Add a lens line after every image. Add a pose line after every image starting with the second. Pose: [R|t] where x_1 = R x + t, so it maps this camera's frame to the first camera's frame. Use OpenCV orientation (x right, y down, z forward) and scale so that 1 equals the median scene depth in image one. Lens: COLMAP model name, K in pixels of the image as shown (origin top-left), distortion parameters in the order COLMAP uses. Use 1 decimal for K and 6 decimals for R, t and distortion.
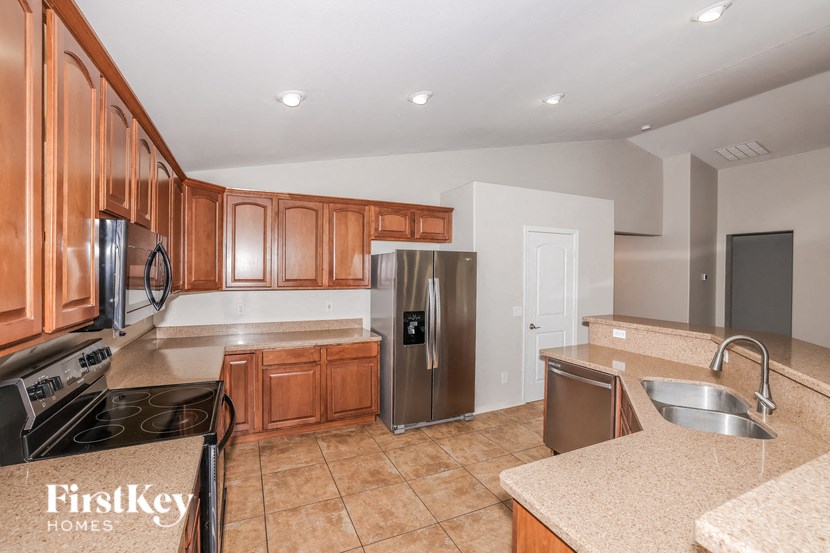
lens RADIAL K [[371.8, 0, 417.8], [0, 371.8, 261.2], [0, 0, 1]] dist [0.001226, 0.000293]
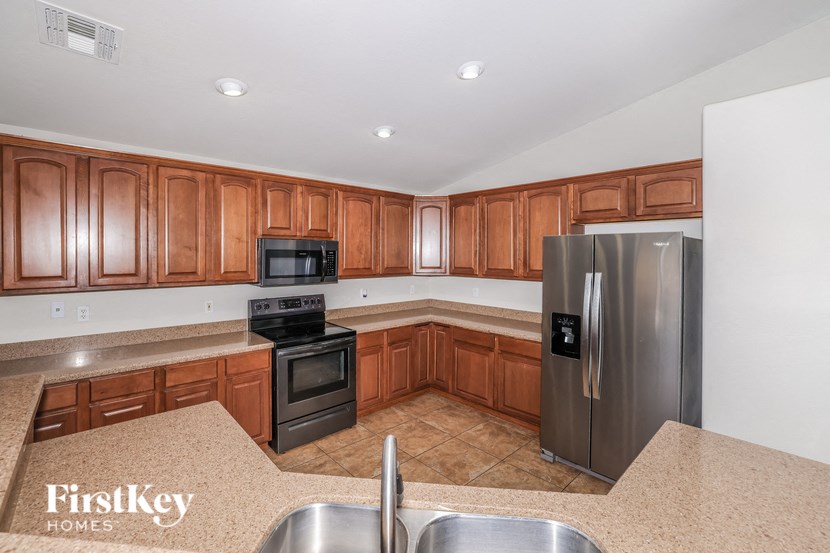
lens RADIAL K [[371.8, 0, 417.8], [0, 371.8, 261.2], [0, 0, 1]] dist [0.001226, 0.000293]
pose [[0.328645, 0.002709, -0.944450, 0.647451], [0.006486, 0.999966, 0.005125, 0.019766], [0.944431, -0.007810, 0.328616, 0.478818]]
